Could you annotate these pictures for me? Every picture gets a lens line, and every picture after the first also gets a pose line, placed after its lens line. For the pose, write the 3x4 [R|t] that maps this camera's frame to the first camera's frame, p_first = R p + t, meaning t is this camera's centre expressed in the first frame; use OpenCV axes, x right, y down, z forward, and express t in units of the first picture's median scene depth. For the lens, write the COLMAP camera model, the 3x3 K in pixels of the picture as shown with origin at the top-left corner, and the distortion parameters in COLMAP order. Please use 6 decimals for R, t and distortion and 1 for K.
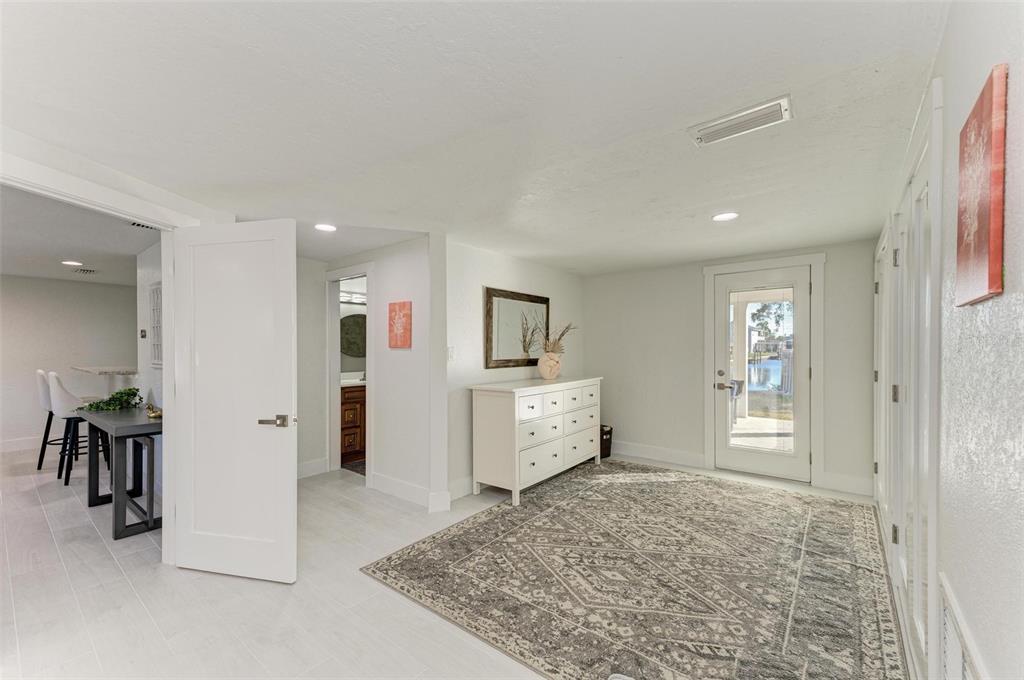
lens RADIAL K [[405.2, 0, 513.6], [0, 405.2, 349.1], [0, 0, 1]] dist [-0.002468, -0.000355]
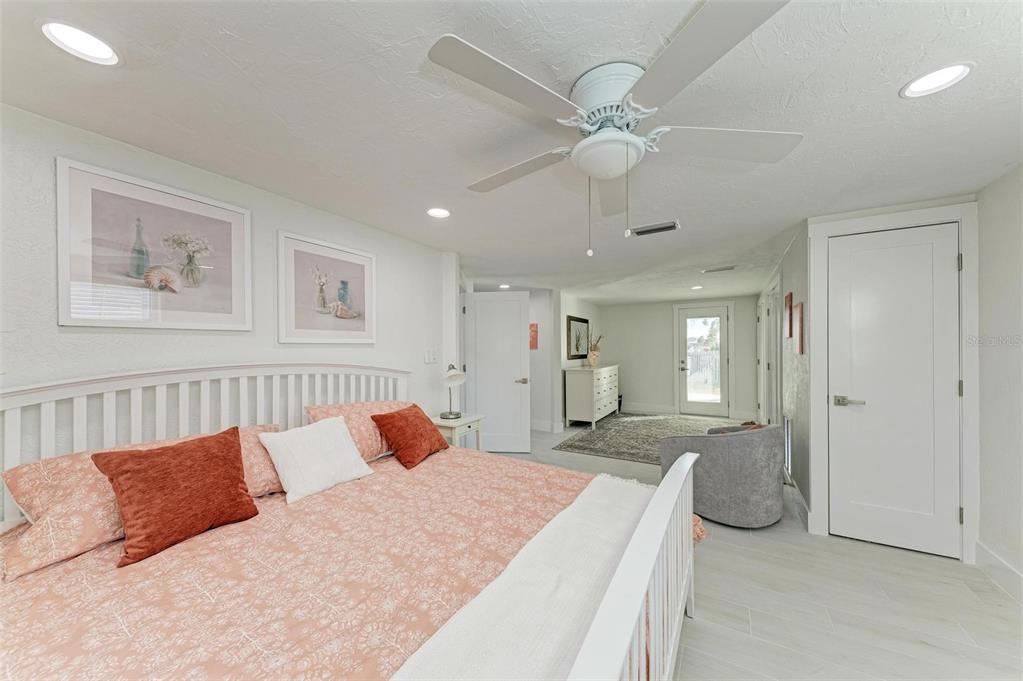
lens RADIAL K [[355.4, 0, 514.8], [0, 355.4, 345.6], [0, 0, 1]] dist [0.001858, -0.000043]
pose [[0.989297, 0.001286, 0.145910, -0.544855], [0.000160, 0.999951, -0.009901, 0.000638], [-0.145916, 0.009819, 0.989248, -0.559425]]
